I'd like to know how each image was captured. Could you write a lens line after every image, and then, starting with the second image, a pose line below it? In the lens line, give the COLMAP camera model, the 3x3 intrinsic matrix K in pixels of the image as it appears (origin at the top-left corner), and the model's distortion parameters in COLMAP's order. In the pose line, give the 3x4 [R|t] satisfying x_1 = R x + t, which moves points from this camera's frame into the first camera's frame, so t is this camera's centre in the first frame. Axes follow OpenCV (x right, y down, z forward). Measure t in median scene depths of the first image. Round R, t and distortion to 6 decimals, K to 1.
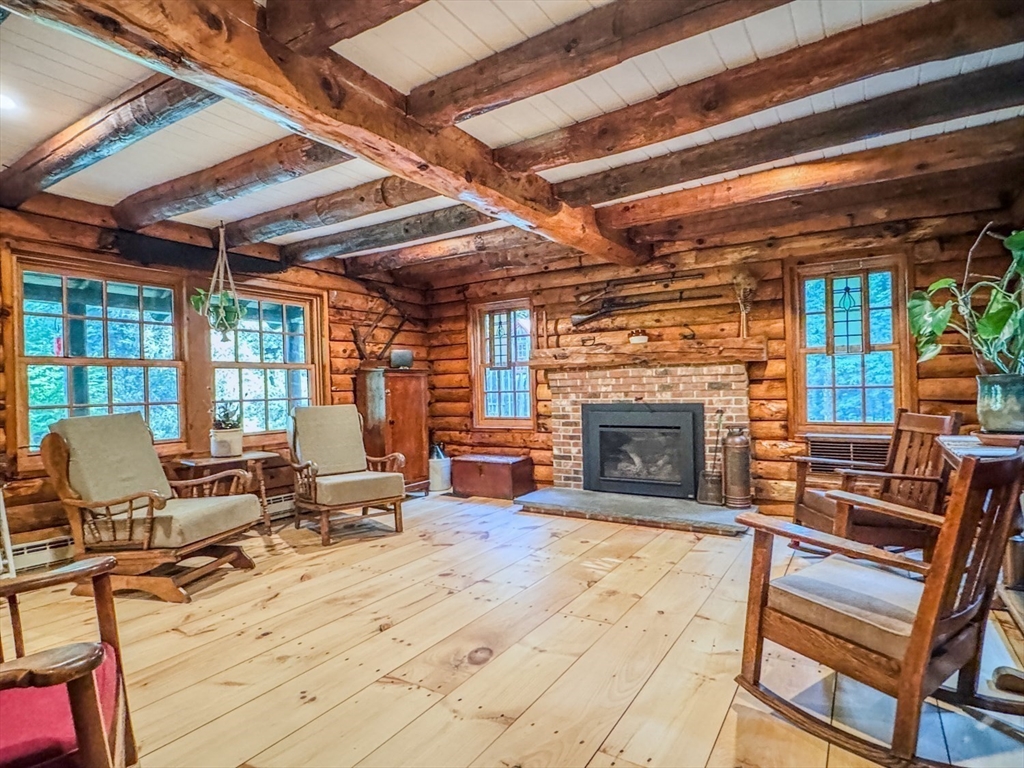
lens RADIAL K [[560.9, 0, 511.4], [0, 560.9, 388.5], [0, 0, 1]] dist [-0.003886, 0.003784]
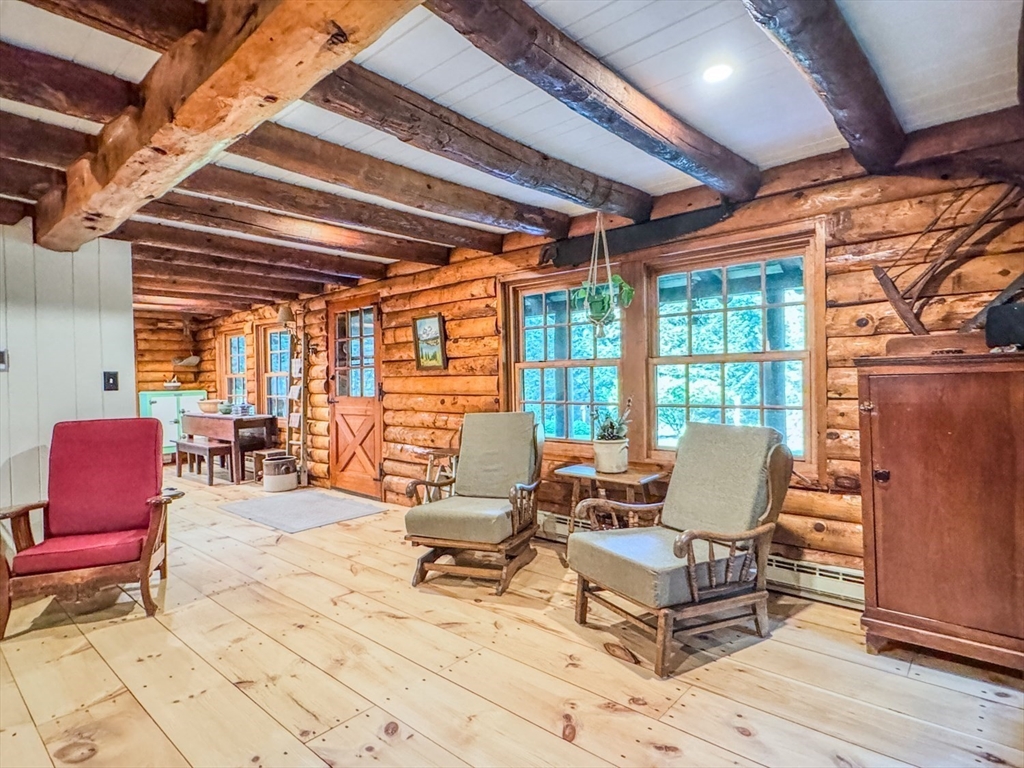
lens RADIAL K [[560.9, 0, 508.6], [0, 560.9, 384.8], [0, 0, 1]] dist [-0.003886, 0.003784]
pose [[-0.161163, 0.040023, -0.986116, 0.321631], [0.019821, 0.999107, 0.037311, -0.040966], [0.986729, -0.013533, -0.161813, 0.897732]]
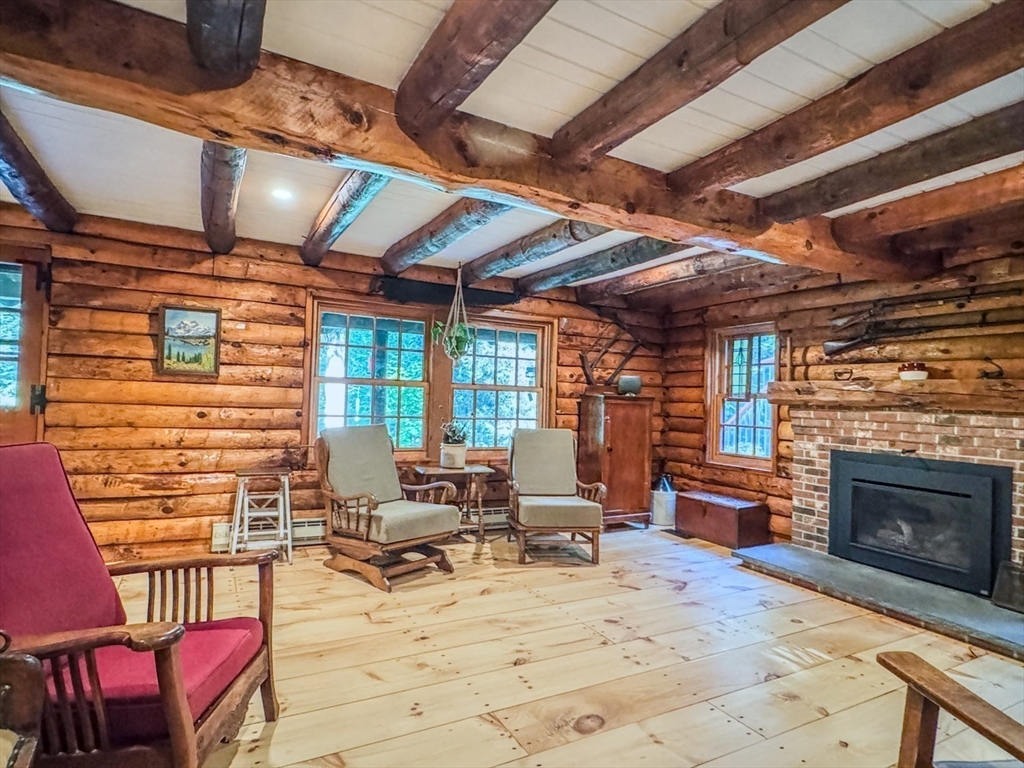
lens RADIAL K [[560.9, 0, 511.4], [0, 560.9, 387.4], [0, 0, 1]] dist [-0.003886, 0.003784]
pose [[0.870612, 0.044153, -0.489985, 0.133716], [-0.057459, 0.998274, -0.012139, -0.031338], [0.488604, 0.038722, 0.871646, 0.053365]]
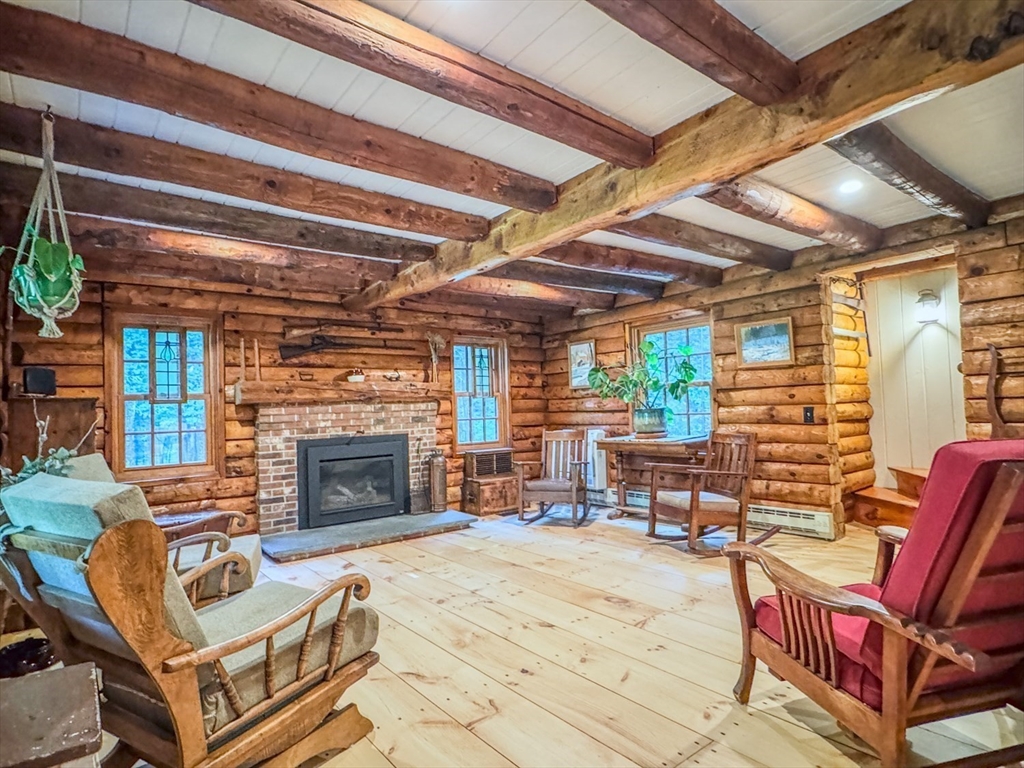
lens RADIAL K [[560.9, 0, 513.7], [0, 560.9, 387.0], [0, 0, 1]] dist [-0.003886, 0.003784]
pose [[0.323789, 0.049512, 0.944833, -0.772232], [0.029351, 0.997624, -0.062337, 0.008104], [-0.945674, 0.047915, 0.321566, 0.387484]]
